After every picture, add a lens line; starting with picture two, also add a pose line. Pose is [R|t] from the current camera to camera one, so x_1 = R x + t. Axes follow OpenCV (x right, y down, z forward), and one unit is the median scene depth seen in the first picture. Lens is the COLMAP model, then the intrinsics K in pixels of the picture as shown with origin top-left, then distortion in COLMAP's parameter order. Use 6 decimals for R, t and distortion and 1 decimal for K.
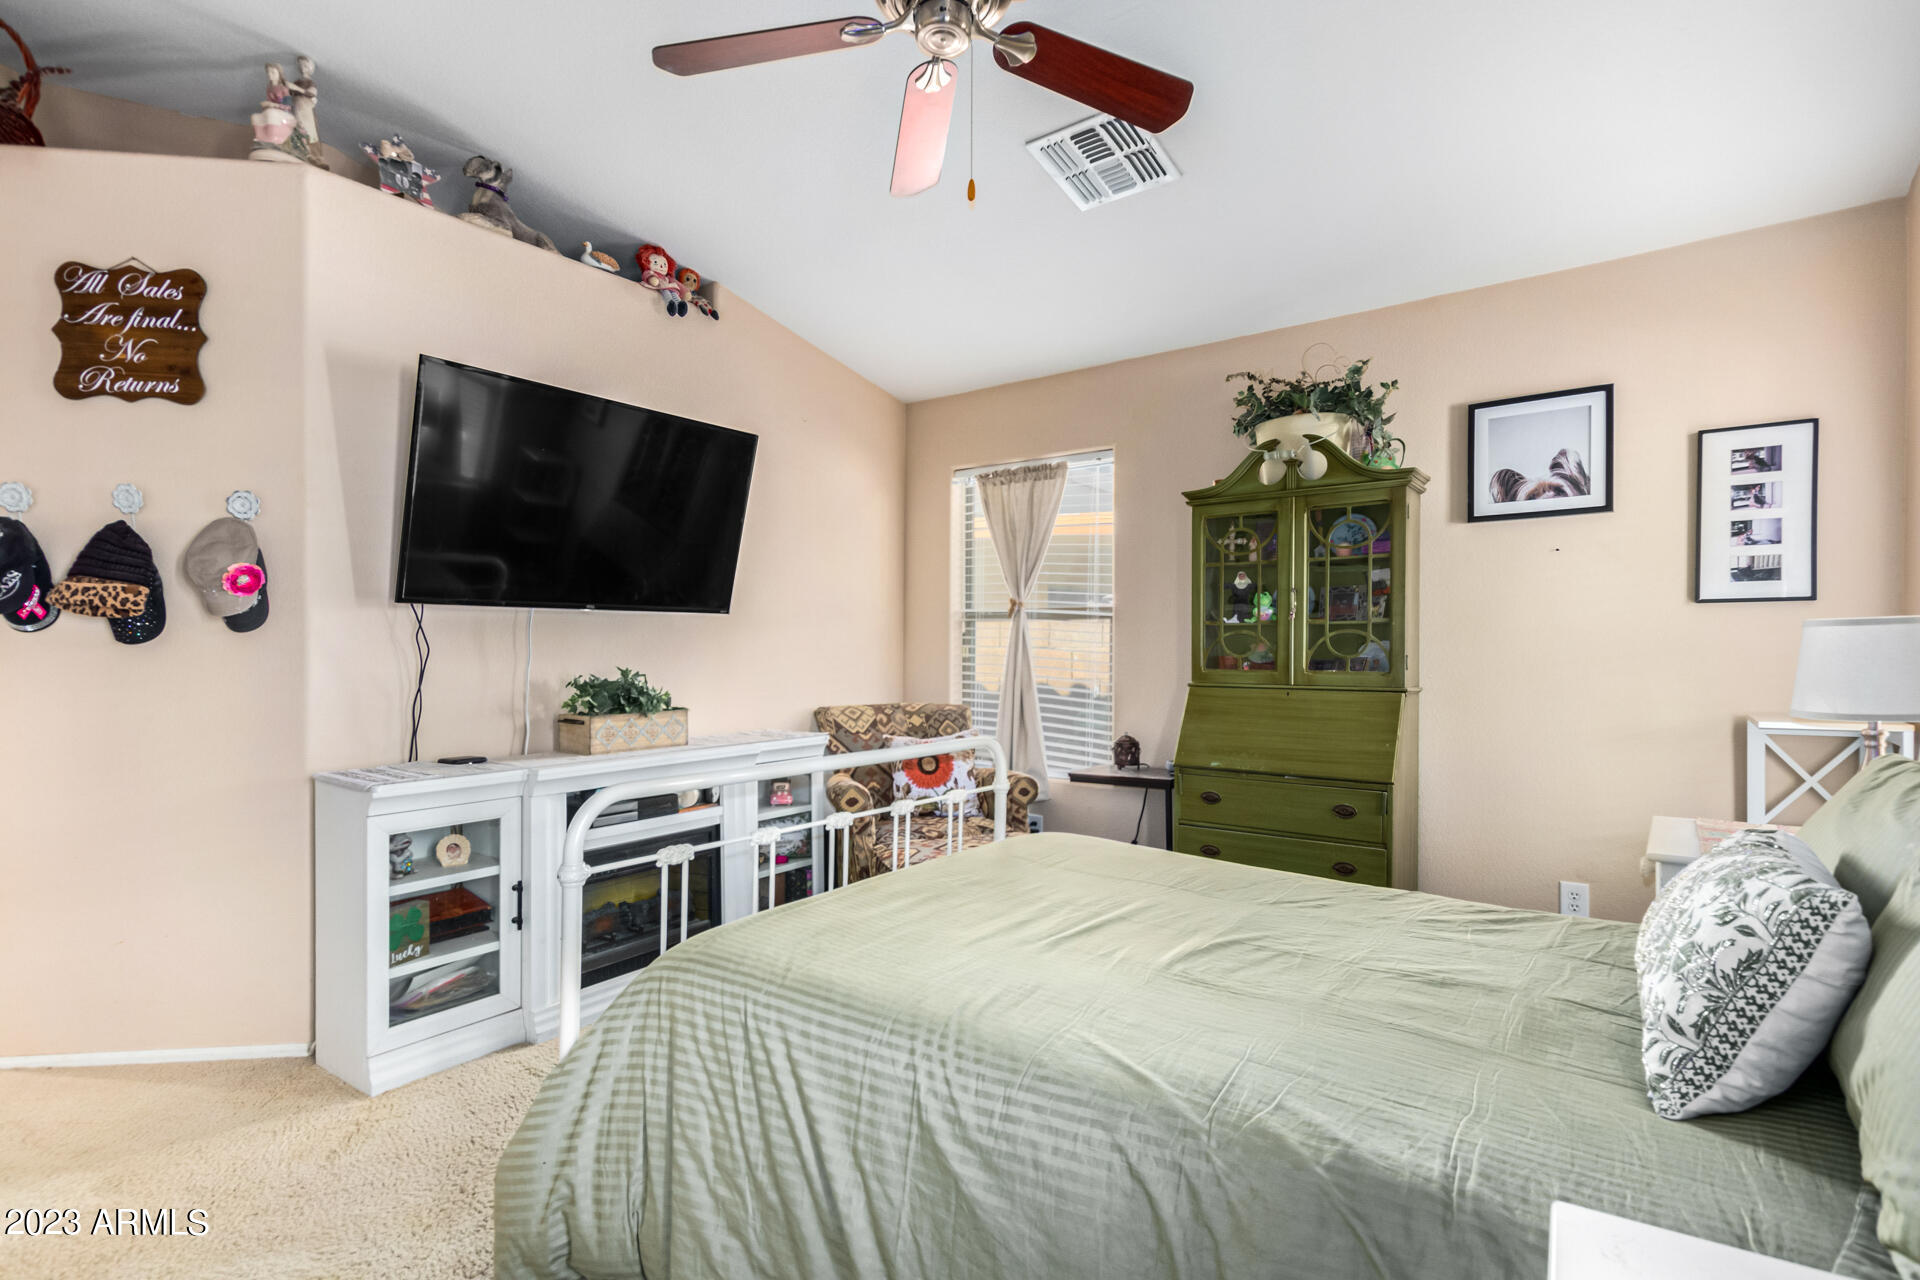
lens RADIAL K [[927.9, 0, 956.6], [0, 927.9, 646.9], [0, 0, 1]] dist [0.013608, -0.003318]
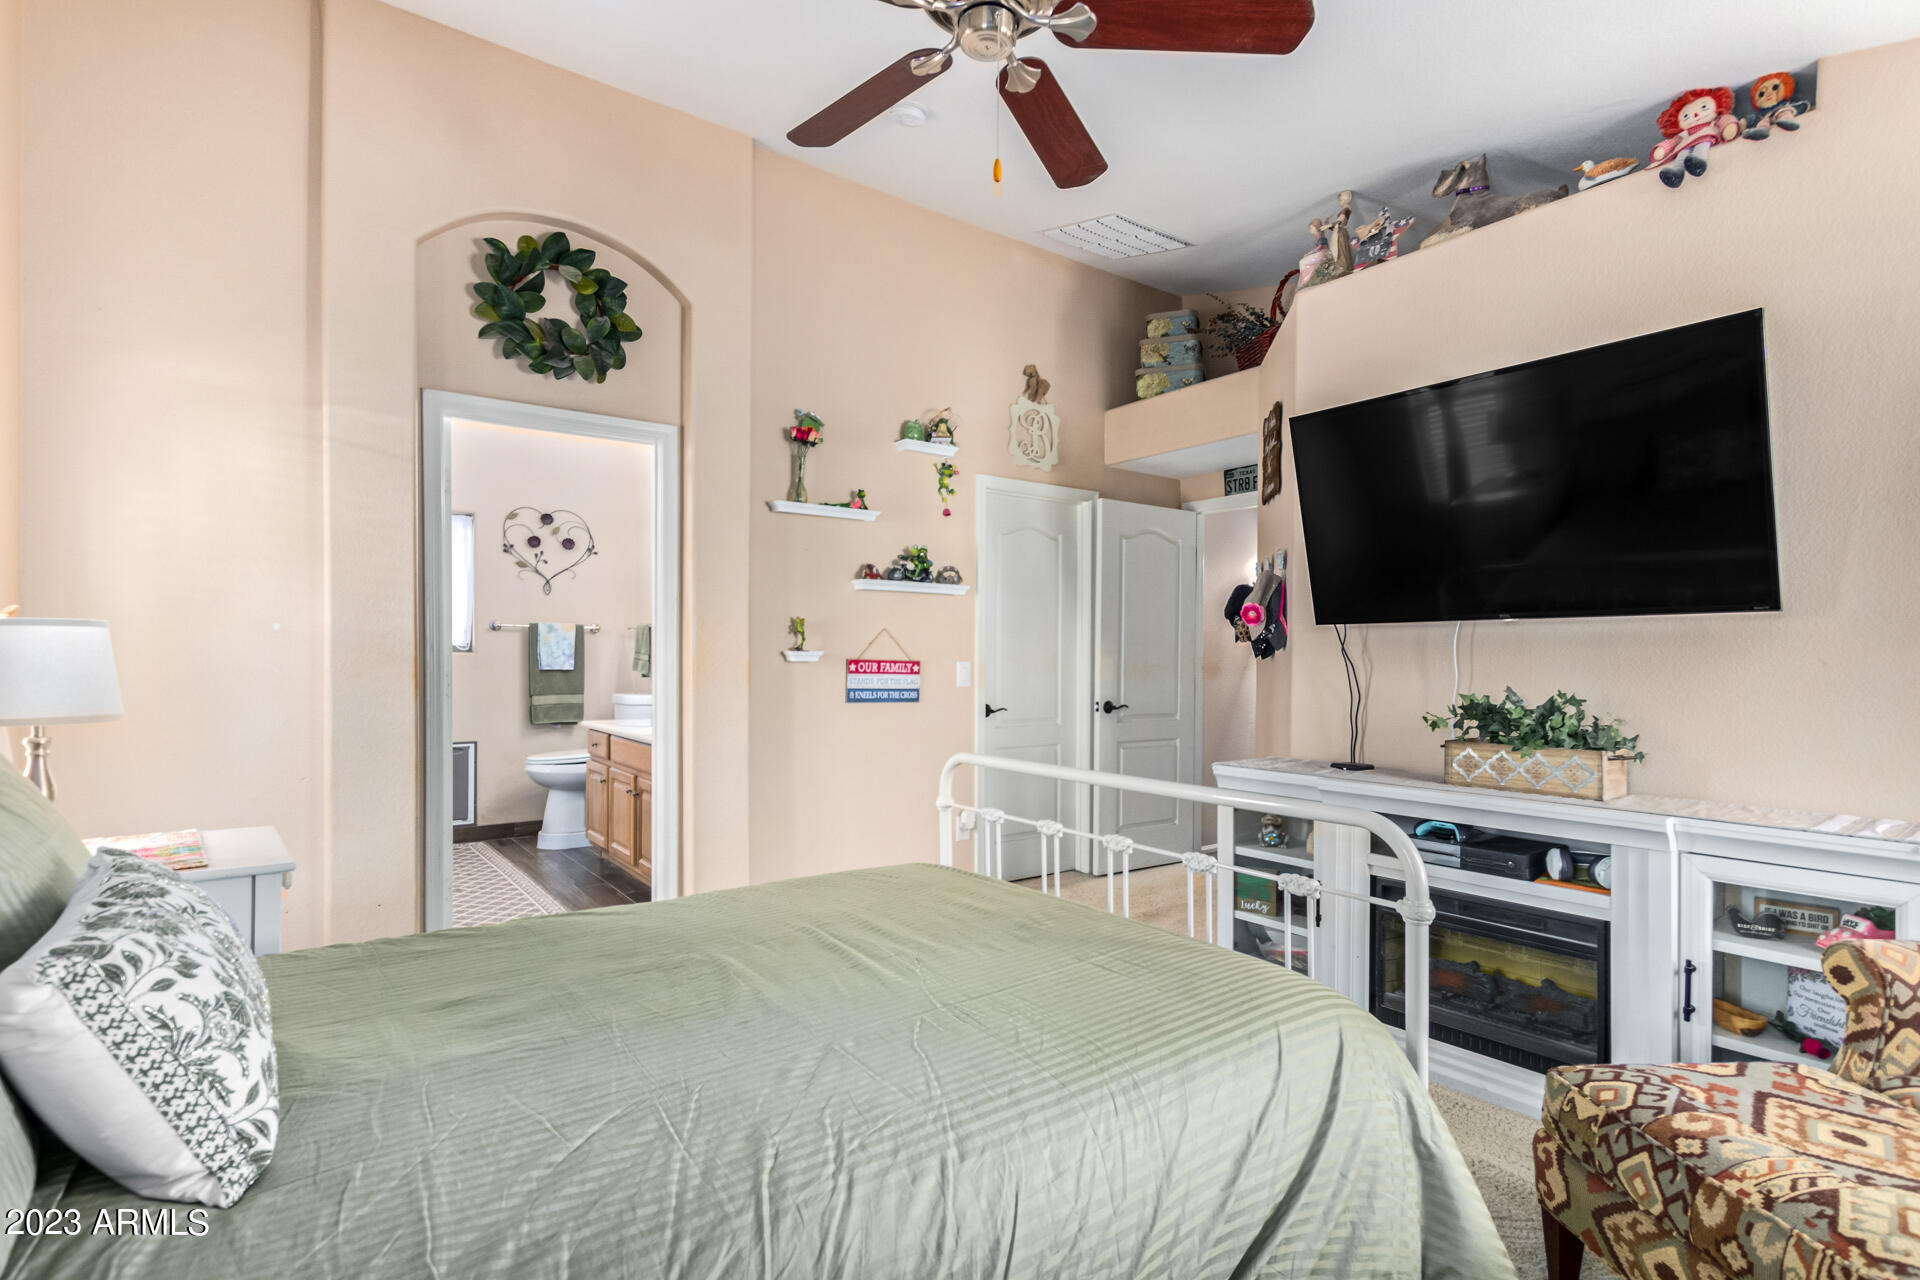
lens RADIAL K [[927.9, 0, 955.2], [0, 927.9, 652.2], [0, 0, 1]] dist [0.013608, -0.003318]
pose [[-0.288146, -0.009512, -0.957539, 0.866067], [-0.007027, 0.999945, -0.007818, -0.000042], [0.957561, 0.004476, -0.288197, 1.161066]]
